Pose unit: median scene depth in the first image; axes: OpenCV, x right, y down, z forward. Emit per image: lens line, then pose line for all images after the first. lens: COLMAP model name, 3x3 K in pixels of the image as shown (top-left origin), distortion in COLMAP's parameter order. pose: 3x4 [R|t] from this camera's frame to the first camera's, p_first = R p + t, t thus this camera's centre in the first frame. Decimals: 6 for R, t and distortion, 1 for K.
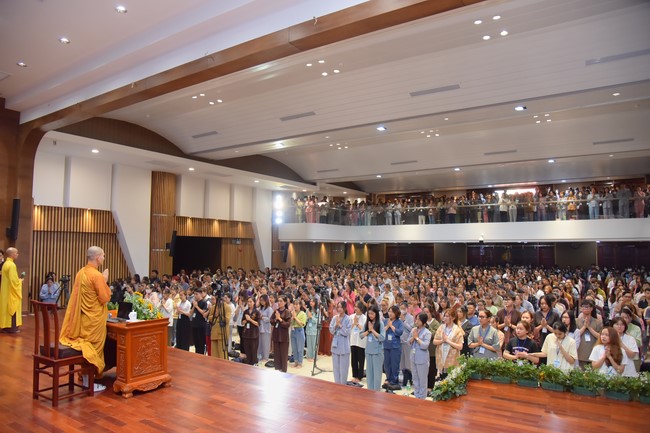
lens RADIAL K [[456.1, 0, 325.0], [0, 456.1, 216.5], [0, 0, 1]] dist [-0.056304, 0.004809]
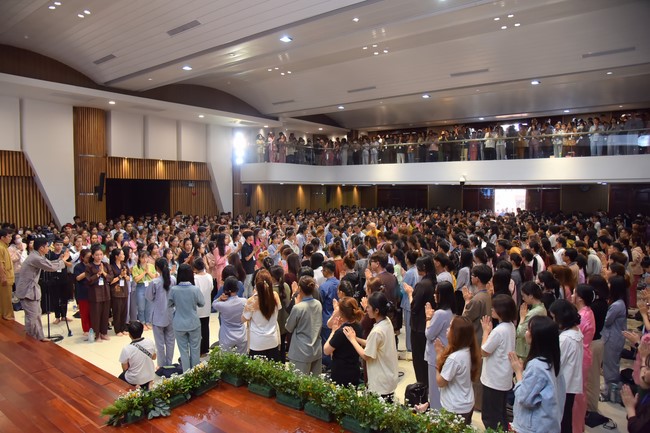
lens RADIAL K [[456.1, 0, 325.0], [0, 456.1, 216.5], [0, 0, 1]] dist [-0.056304, 0.004809]
pose [[0.997015, 0.000687, -0.077202, 0.146530], [0.009089, 0.991964, 0.126196, 0.007044], [0.076668, -0.126521, 0.988997, 0.114703]]
